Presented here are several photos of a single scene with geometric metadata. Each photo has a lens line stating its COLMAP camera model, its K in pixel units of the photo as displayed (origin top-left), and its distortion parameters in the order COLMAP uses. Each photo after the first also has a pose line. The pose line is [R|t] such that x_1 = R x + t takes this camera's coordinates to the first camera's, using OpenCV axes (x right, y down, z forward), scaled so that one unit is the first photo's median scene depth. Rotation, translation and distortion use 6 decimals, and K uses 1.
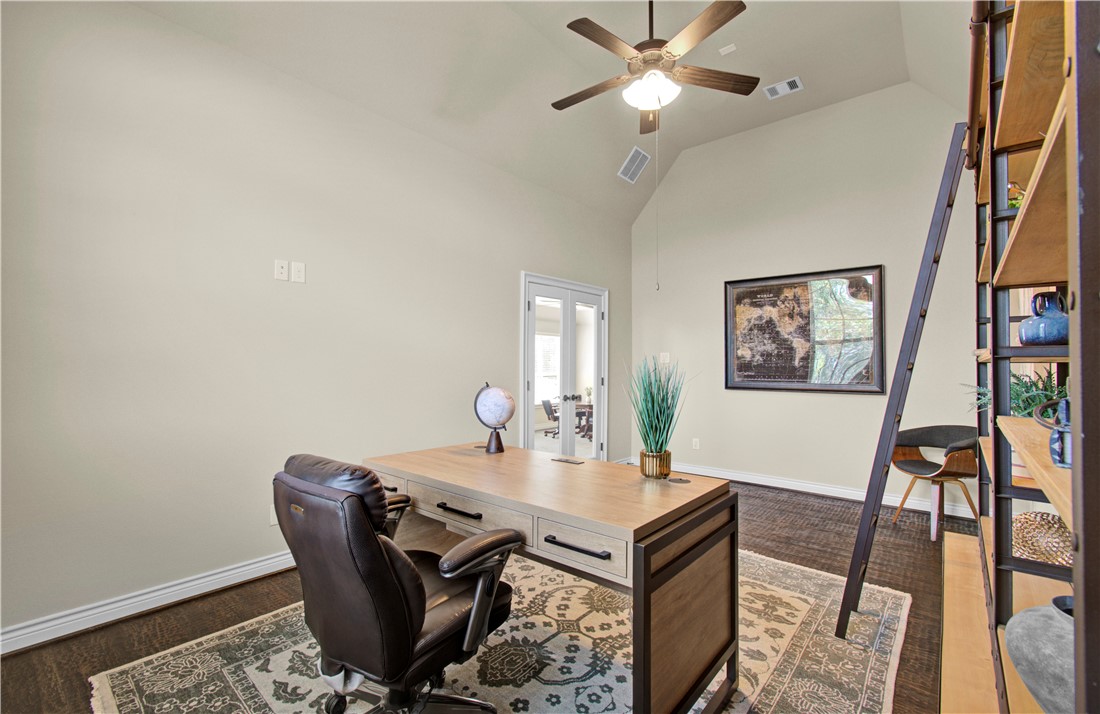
lens RADIAL K [[473.3, 0, 549.5], [0, 473.3, 359.1], [0, 0, 1]] dist [-0.000700, 0.000035]
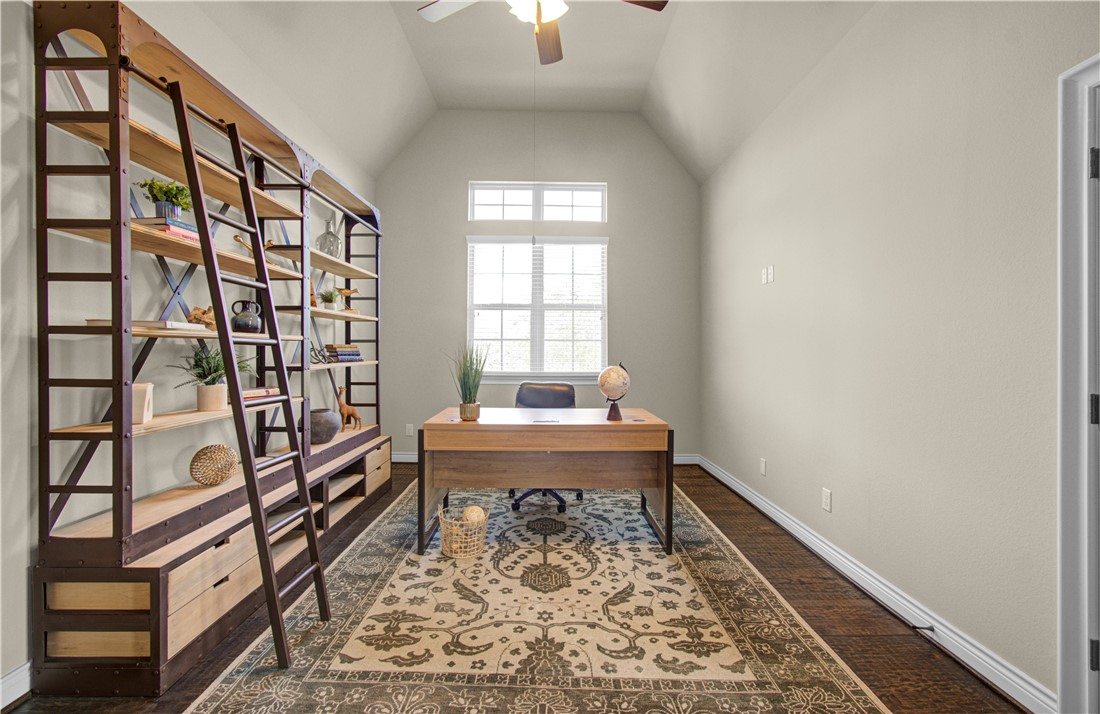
lens RADIAL K [[473.3, 0, 550.8], [0, 473.3, 357.1], [0, 0, 1]] dist [-0.000700, 0.000035]
pose [[-0.760840, -0.002478, -0.648935, 0.836953], [0.002862, 0.999970, -0.007173, 0.043526], [0.648933, -0.007315, -0.760810, 1.916627]]
